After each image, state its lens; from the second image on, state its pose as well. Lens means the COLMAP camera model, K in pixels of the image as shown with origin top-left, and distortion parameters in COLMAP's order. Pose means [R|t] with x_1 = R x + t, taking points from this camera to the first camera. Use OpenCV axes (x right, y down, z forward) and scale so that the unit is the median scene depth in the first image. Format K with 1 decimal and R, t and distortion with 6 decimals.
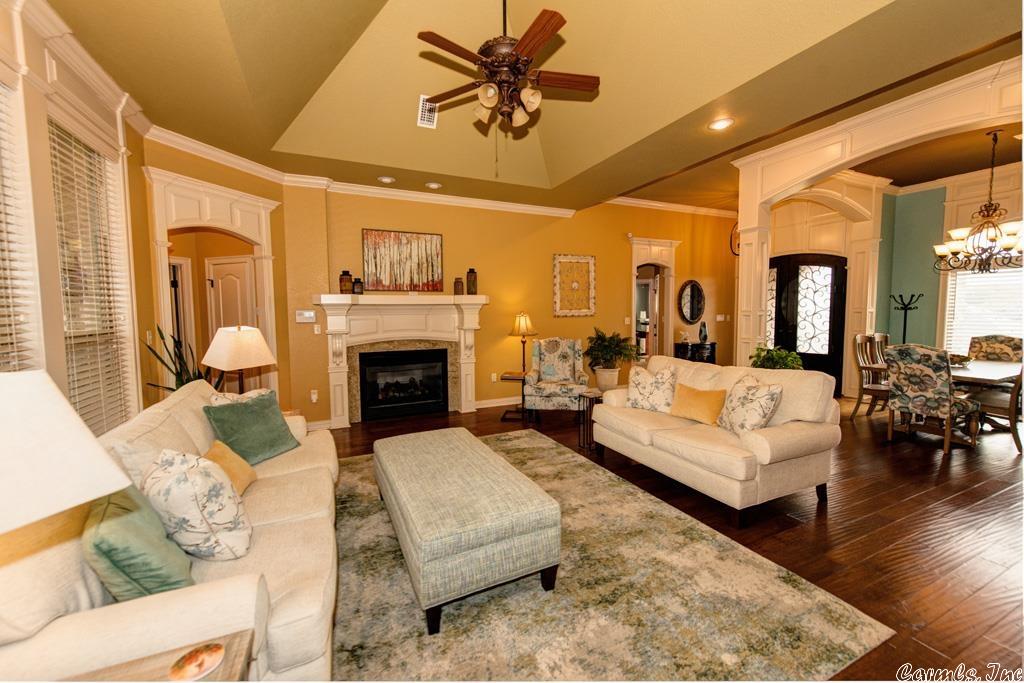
lens RADIAL K [[397.4, 0, 510.2], [0, 397.4, 337.6], [0, 0, 1]] dist [0.000456, 0.000336]
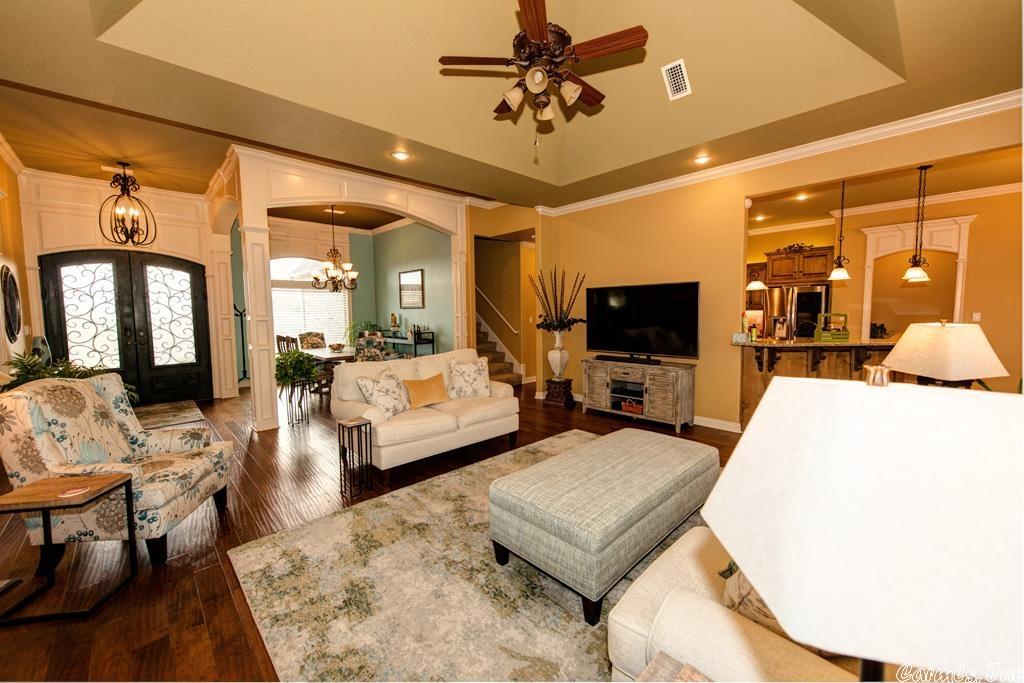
lens RADIAL K [[397.4, 0, 513.3], [0, 397.4, 340.2], [0, 0, 1]] dist [0.000456, 0.000336]
pose [[-0.316179, -0.061089, 0.946731, -0.654921], [0.077389, 0.992938, 0.089916, -0.067113], [-0.945538, 0.101696, -0.309218, 0.983584]]
